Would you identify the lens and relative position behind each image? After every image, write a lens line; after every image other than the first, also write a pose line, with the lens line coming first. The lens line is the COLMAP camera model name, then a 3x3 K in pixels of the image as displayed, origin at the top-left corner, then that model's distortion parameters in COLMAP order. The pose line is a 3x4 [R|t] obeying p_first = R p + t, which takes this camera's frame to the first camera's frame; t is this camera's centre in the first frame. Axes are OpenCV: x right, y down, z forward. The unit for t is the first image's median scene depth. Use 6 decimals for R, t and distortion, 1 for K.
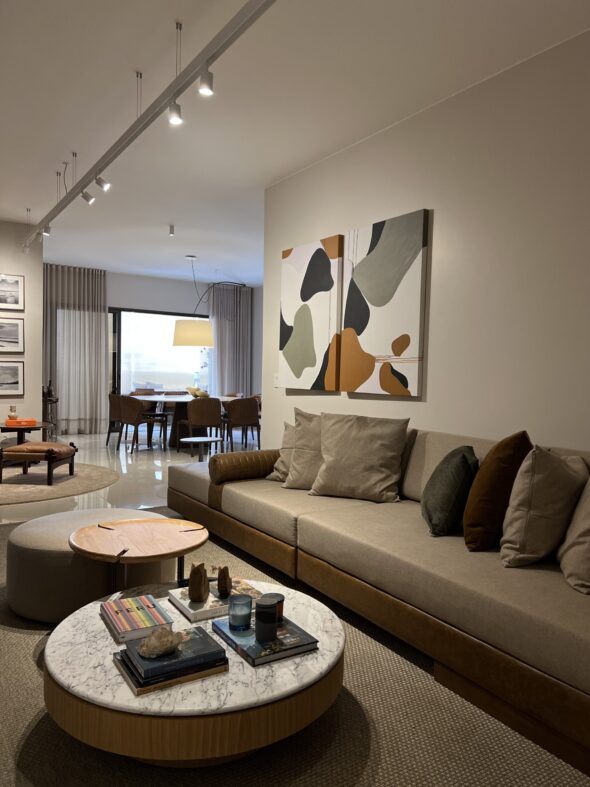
lens RADIAL K [[585.7, 0, 295.0], [0, 585.7, 393.5], [0, 0, 1]] dist [0.113657, -0.175346]
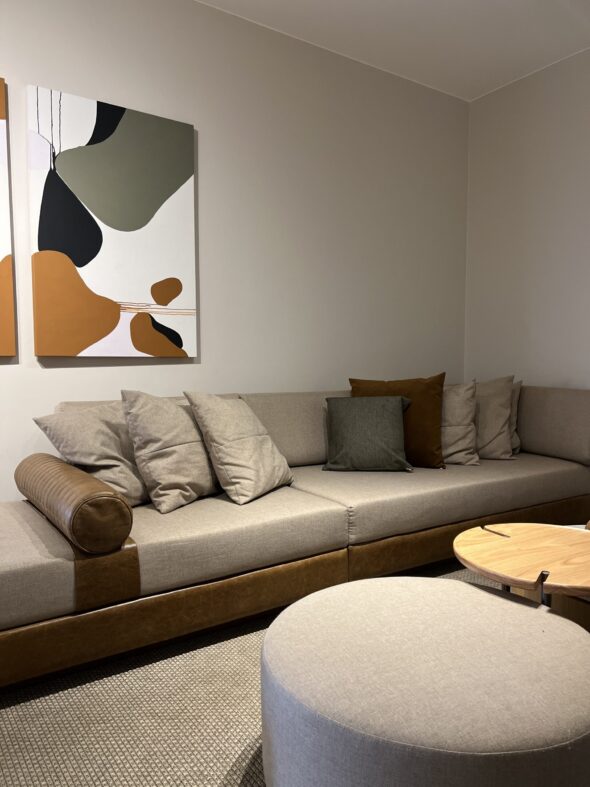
lens RADIAL K [[585.7, 0, 295.0], [0, 585.7, 393.5], [0, 0, 1]] dist [0.113657, -0.175346]
pose [[-0.022706, -0.076448, 0.996815, -0.571655], [0.037969, 0.996287, 0.077273, -0.002497], [-0.999021, 0.039603, -0.019719, 0.812225]]
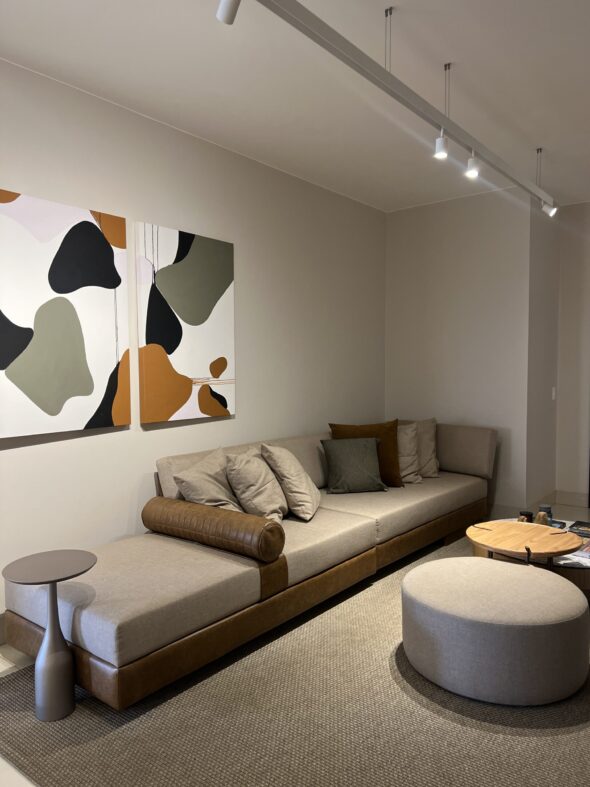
lens RADIAL K [[585.7, 0, 295.0], [0, 585.7, 393.5], [0, 0, 1]] dist [0.113657, -0.175346]
pose [[-0.313368, -0.062635, 0.947564, -0.792369], [0.033699, 0.996461, 0.077011, -0.105523], [-0.949034, 0.056065, -0.310148, 1.134984]]
